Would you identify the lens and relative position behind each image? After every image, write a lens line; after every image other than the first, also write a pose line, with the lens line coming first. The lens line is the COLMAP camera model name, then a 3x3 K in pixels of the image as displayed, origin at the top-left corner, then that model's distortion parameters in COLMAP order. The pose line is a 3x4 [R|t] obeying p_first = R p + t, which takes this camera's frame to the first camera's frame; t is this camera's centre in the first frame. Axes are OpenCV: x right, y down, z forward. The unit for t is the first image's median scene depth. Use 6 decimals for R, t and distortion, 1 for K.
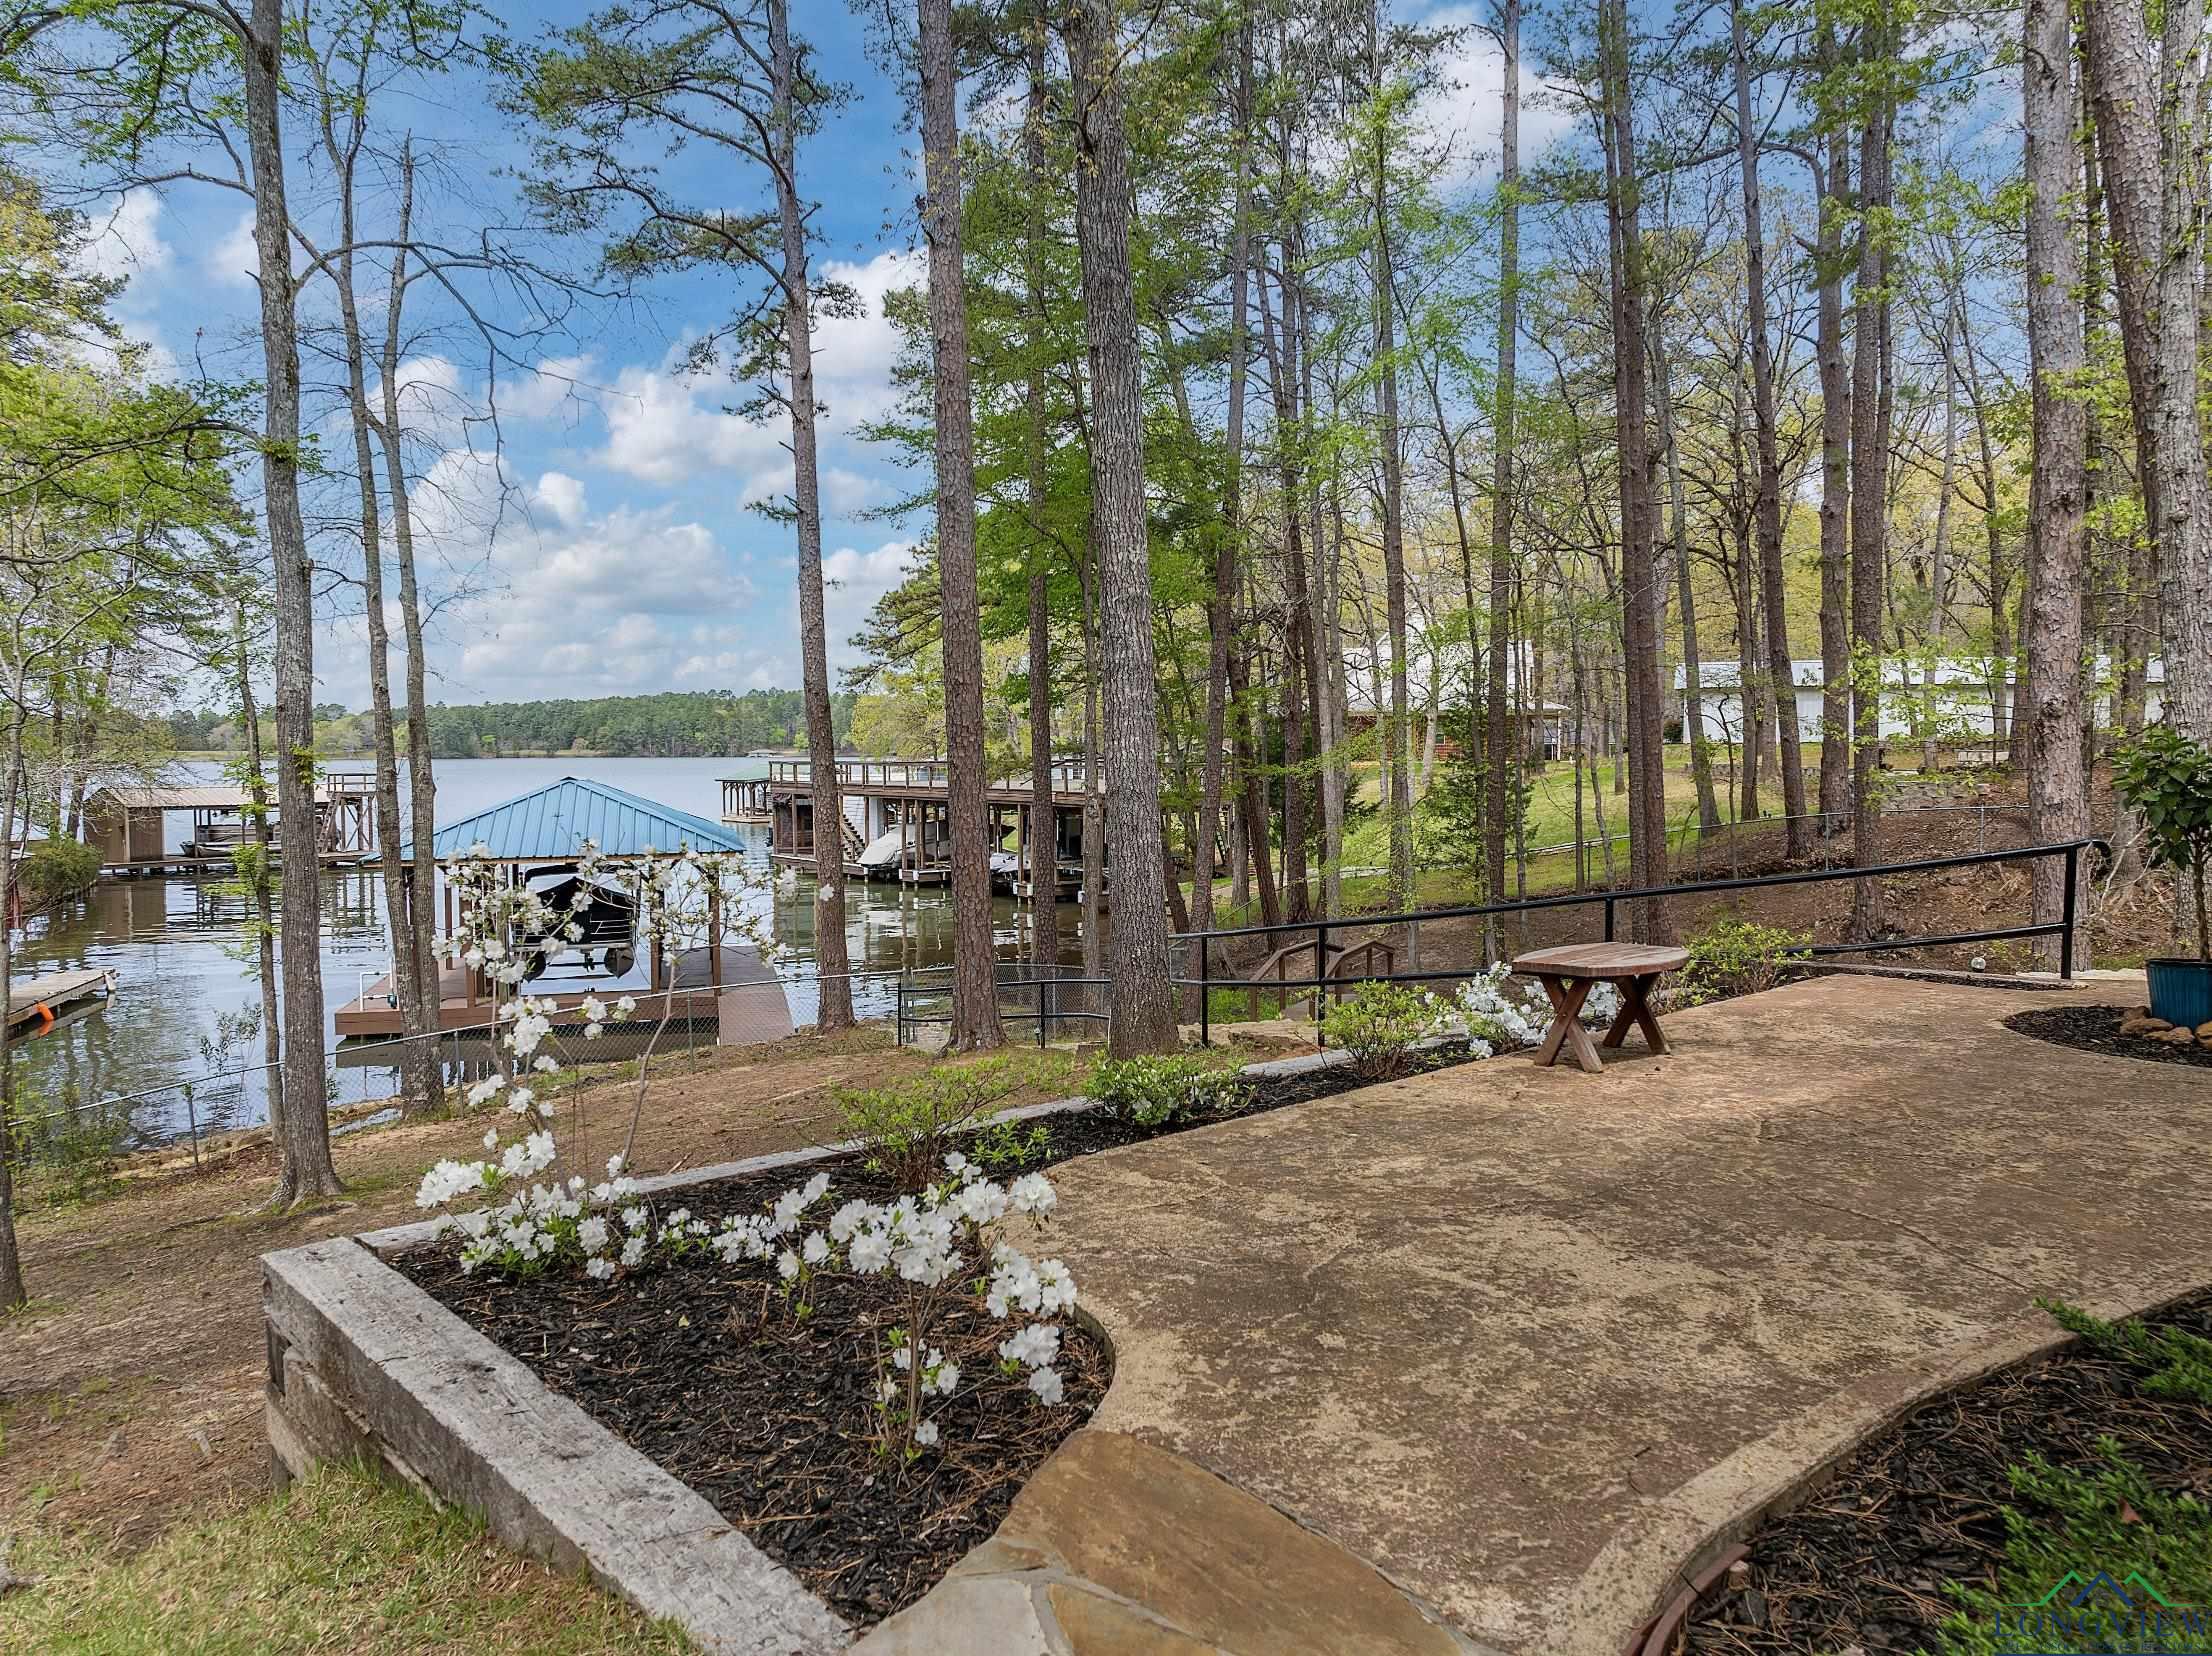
lens RADIAL K [[1554.5, 0, 1108.3], [0, 1554.5, 828.7], [0, 0, 1]] dist [-0.021444, -0.031047]
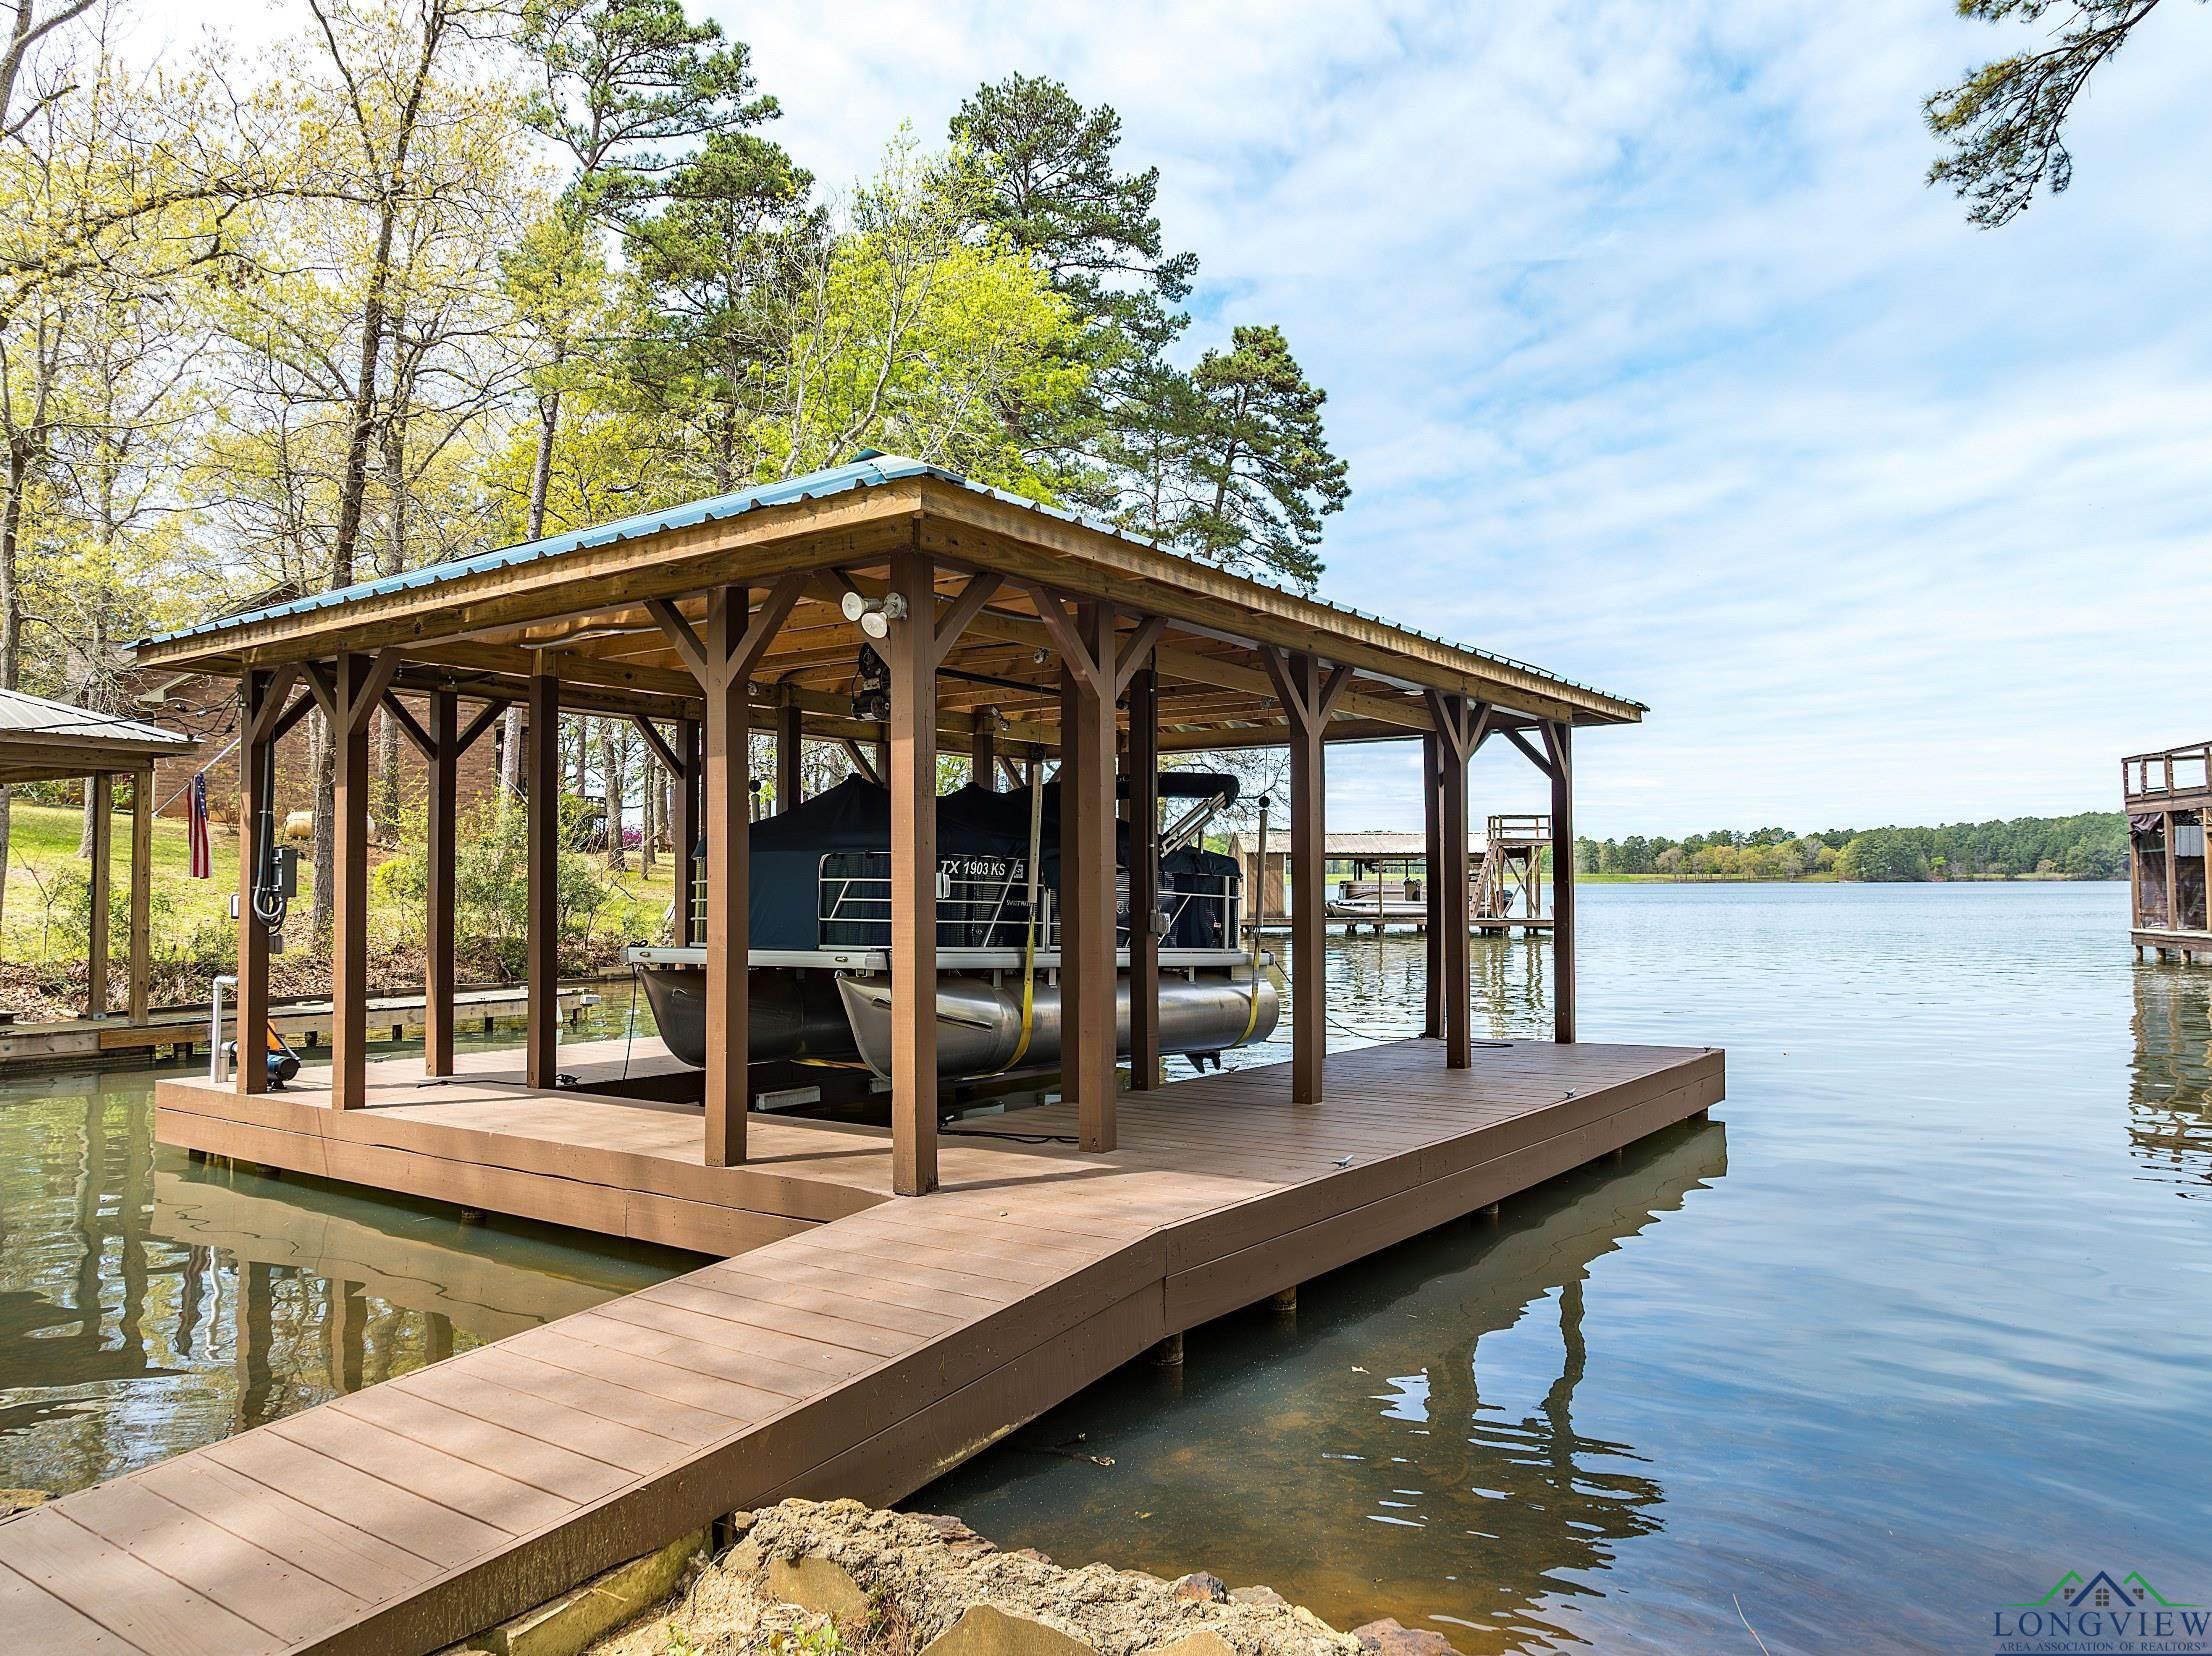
lens RADIAL K [[1554.5, 0, 1108.3], [0, 1554.5, 828.7], [0, 0, 1]] dist [-0.021444, -0.031047]
pose [[0.634904, -0.026589, -0.772134, -0.030729], [-0.037992, 0.997124, -0.065576, 0.031897], [0.771657, 0.070969, 0.632068, 0.404005]]
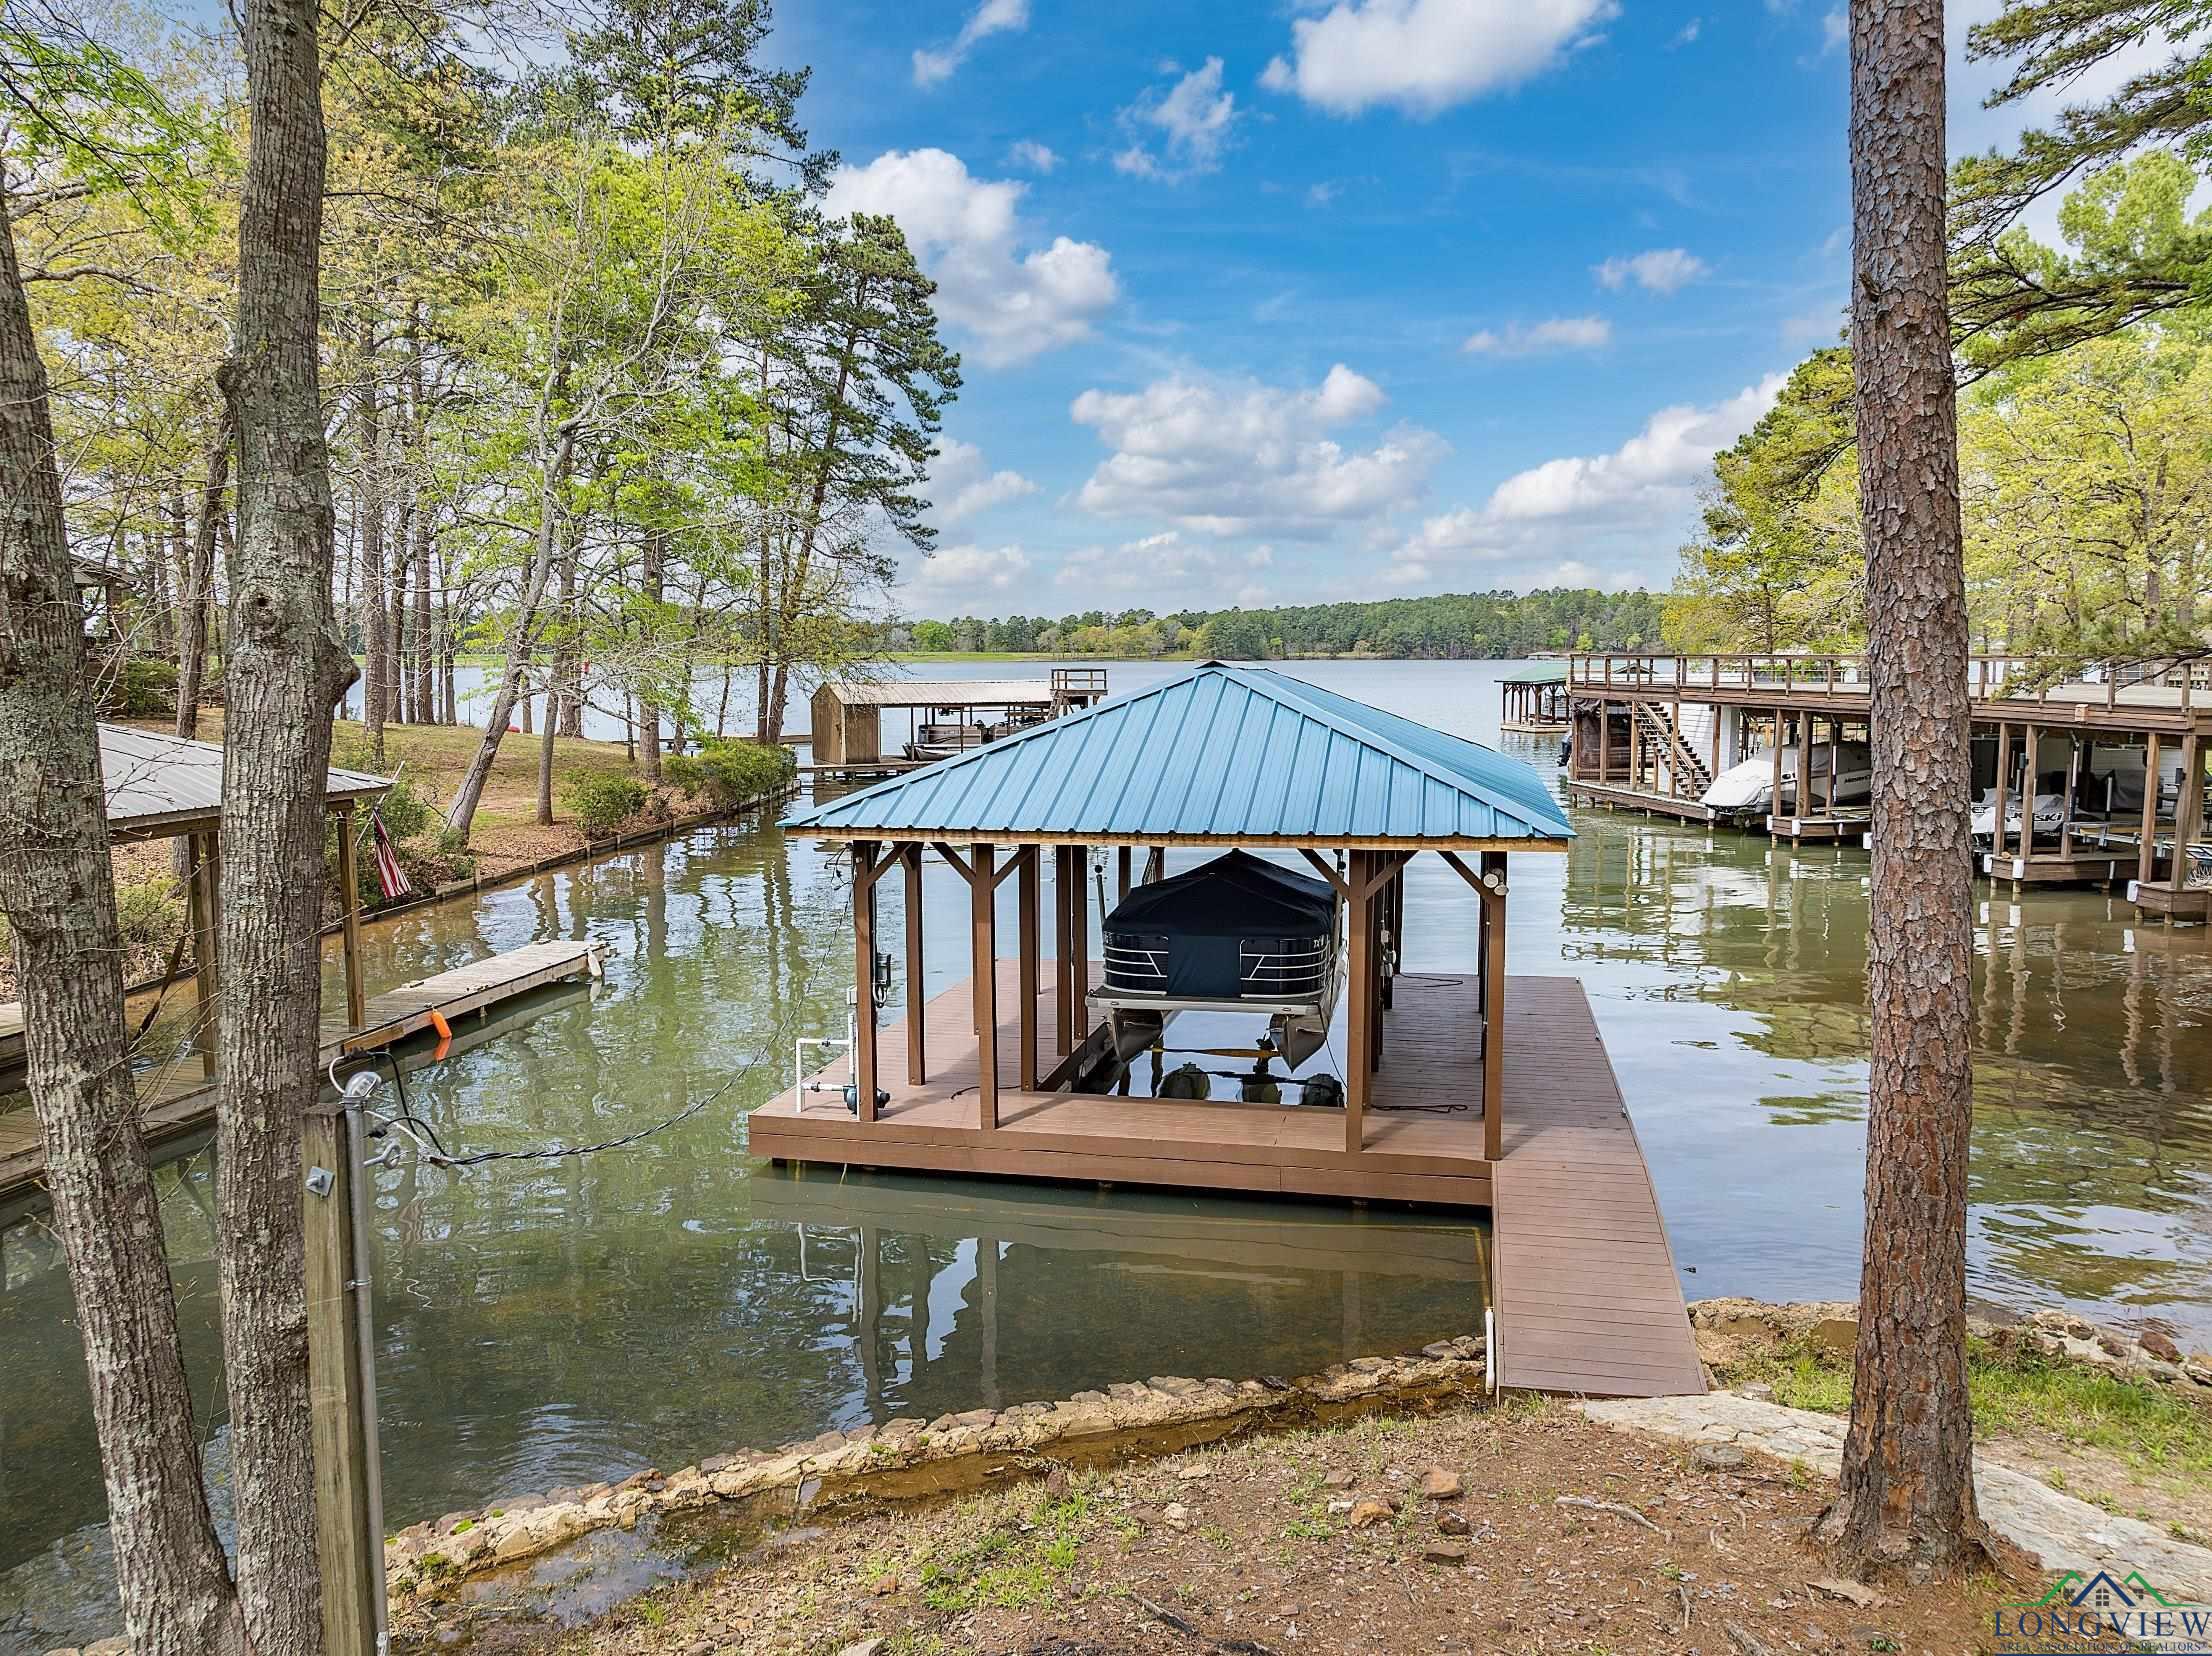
lens RADIAL K [[1554.5, 0, 1108.3], [0, 1554.5, 828.7], [0, 0, 1]] dist [-0.021444, -0.031047]
pose [[0.882401, 0.051338, -0.467689, -0.067231], [-0.022180, 0.997463, 0.067643, -0.006073], [0.469975, -0.049315, 0.881301, 0.258848]]
